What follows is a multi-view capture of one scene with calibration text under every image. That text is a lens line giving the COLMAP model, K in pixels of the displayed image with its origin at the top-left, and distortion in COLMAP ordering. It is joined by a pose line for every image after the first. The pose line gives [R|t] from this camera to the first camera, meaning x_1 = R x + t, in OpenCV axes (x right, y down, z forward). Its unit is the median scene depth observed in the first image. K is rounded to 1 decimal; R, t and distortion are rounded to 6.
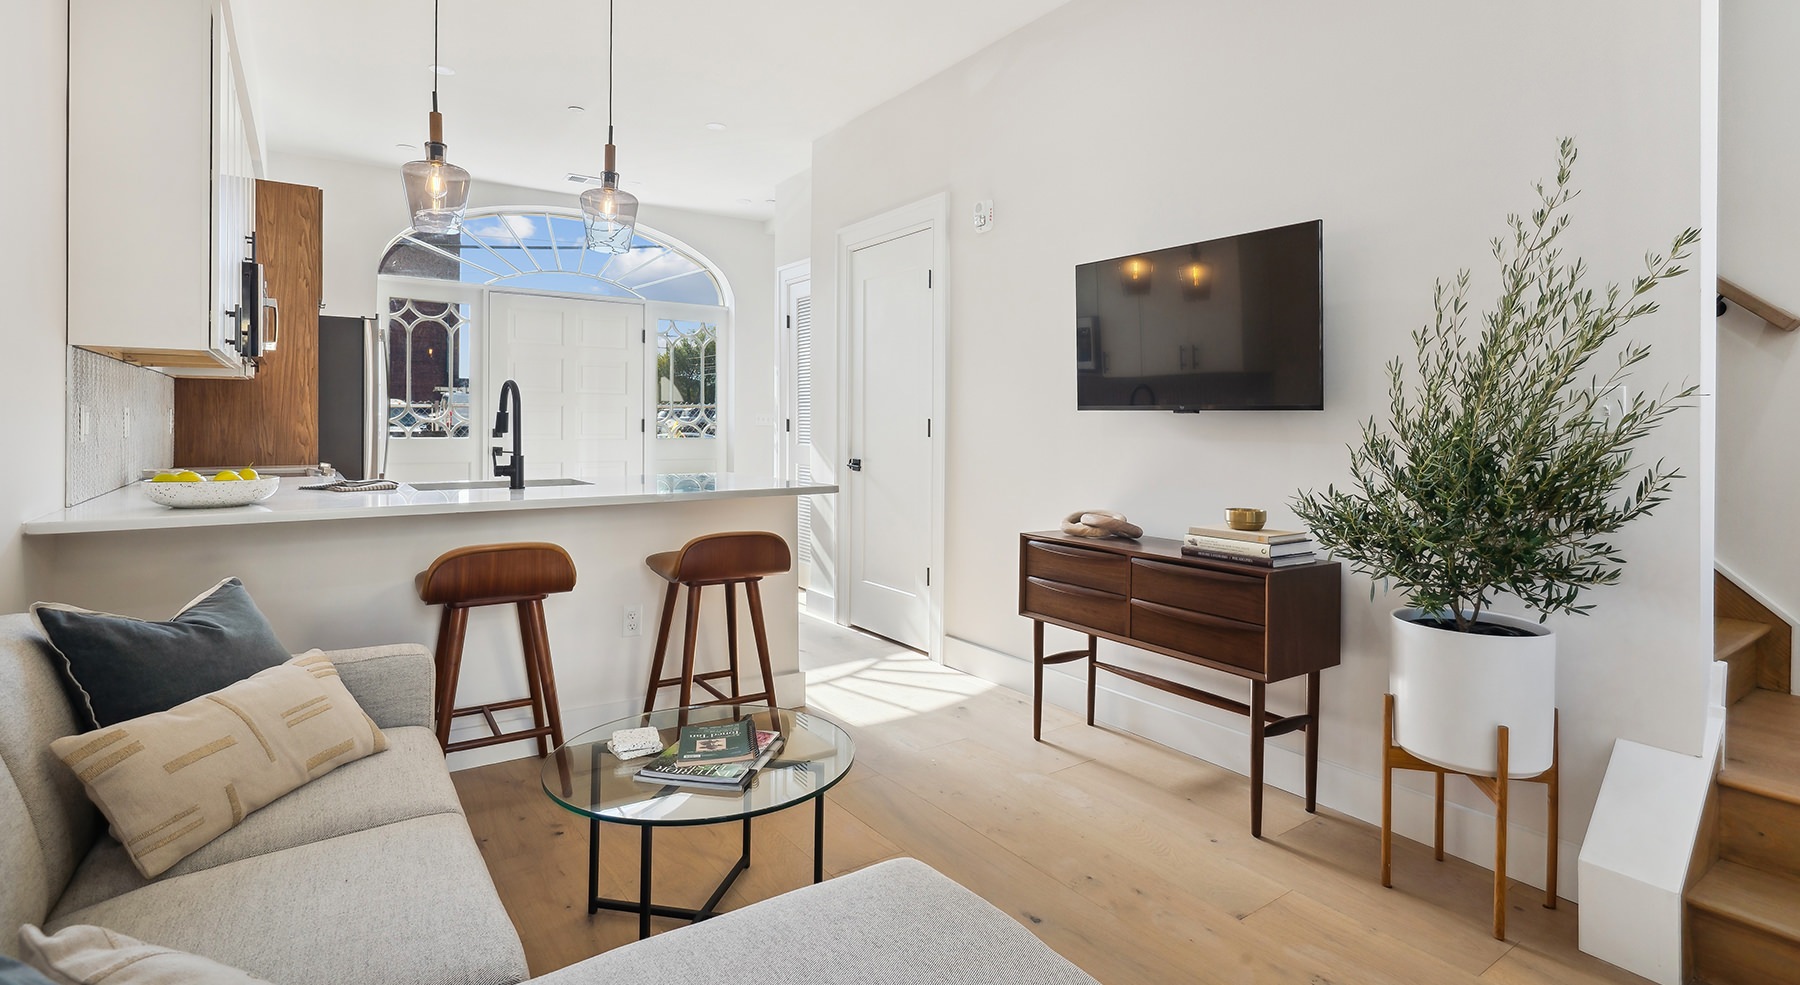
lens RADIAL K [[848.8, 0, 899.3], [0, 848.8, 420.5], [0, 0, 1]] dist [0.000671, -0.000047]
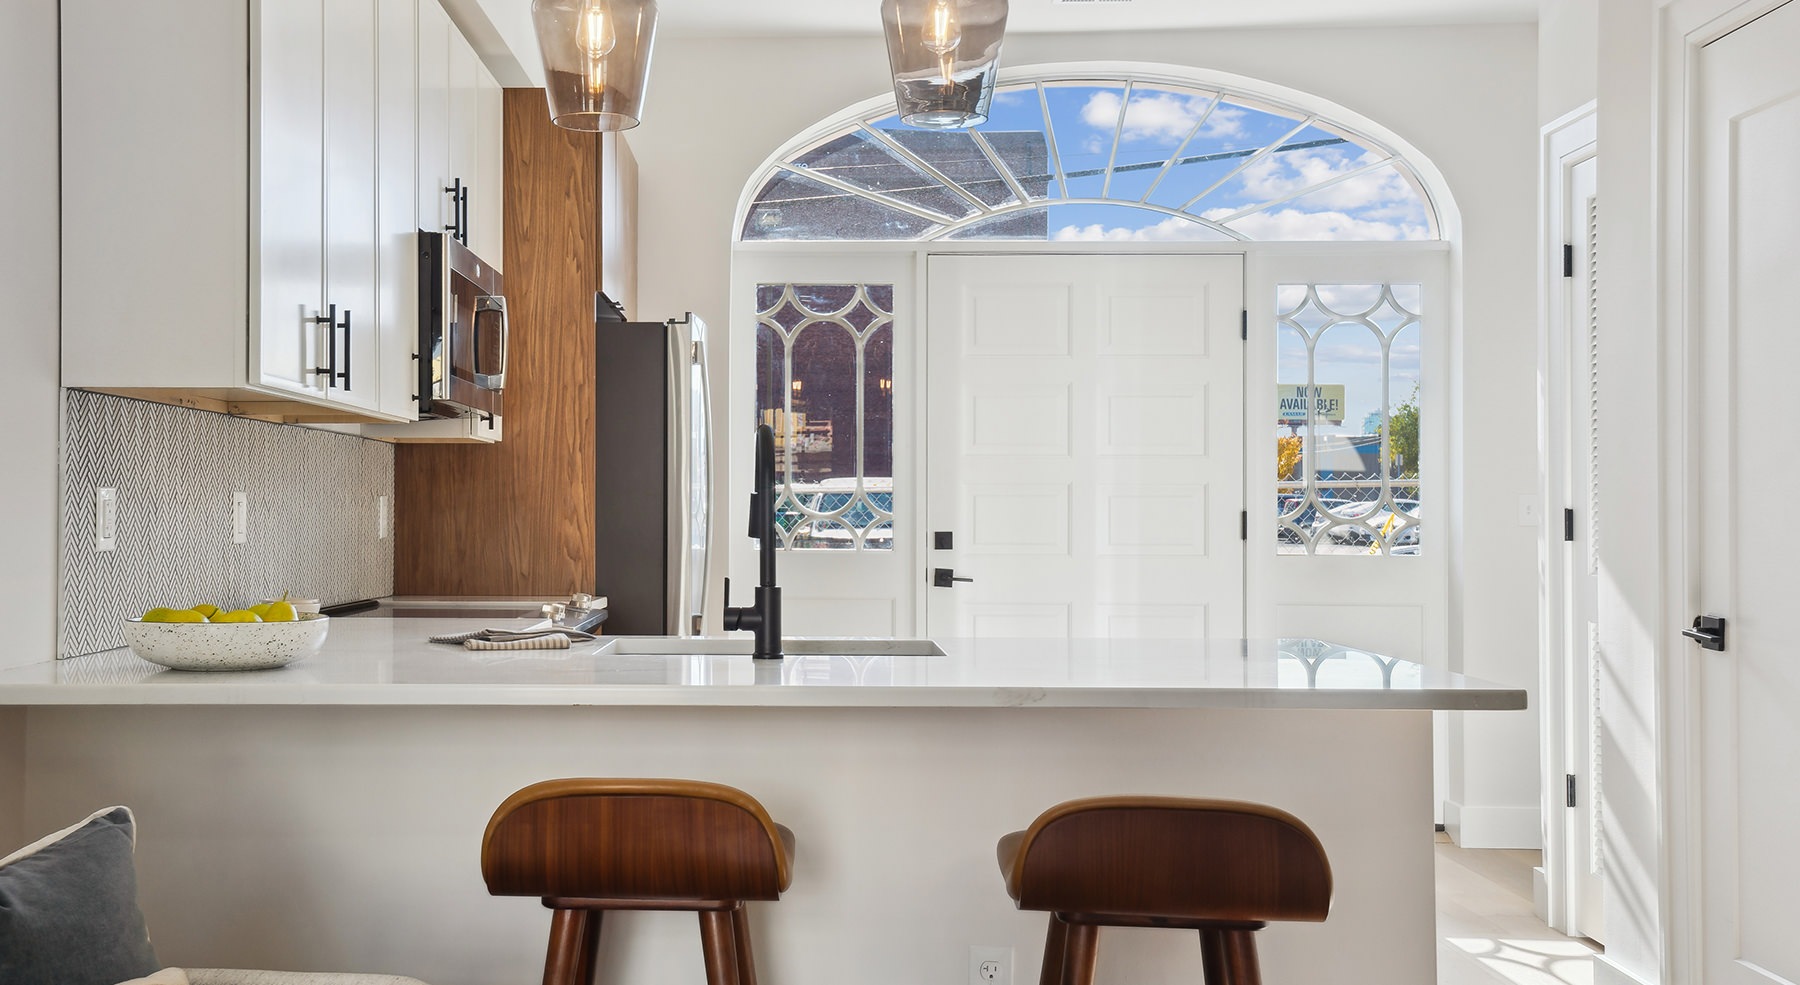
lens RADIAL K [[1738.8, 0, 900.0], [0, 1738.8, 492.5], [0, 0, 1]] dist [0.045379, 0.003329]
pose [[0.797972, -0.011351, -0.602588, 0.148283], [0.002216, 0.999871, -0.015899, 0.003906], [0.602690, 0.011352, 0.797894, 0.230077]]
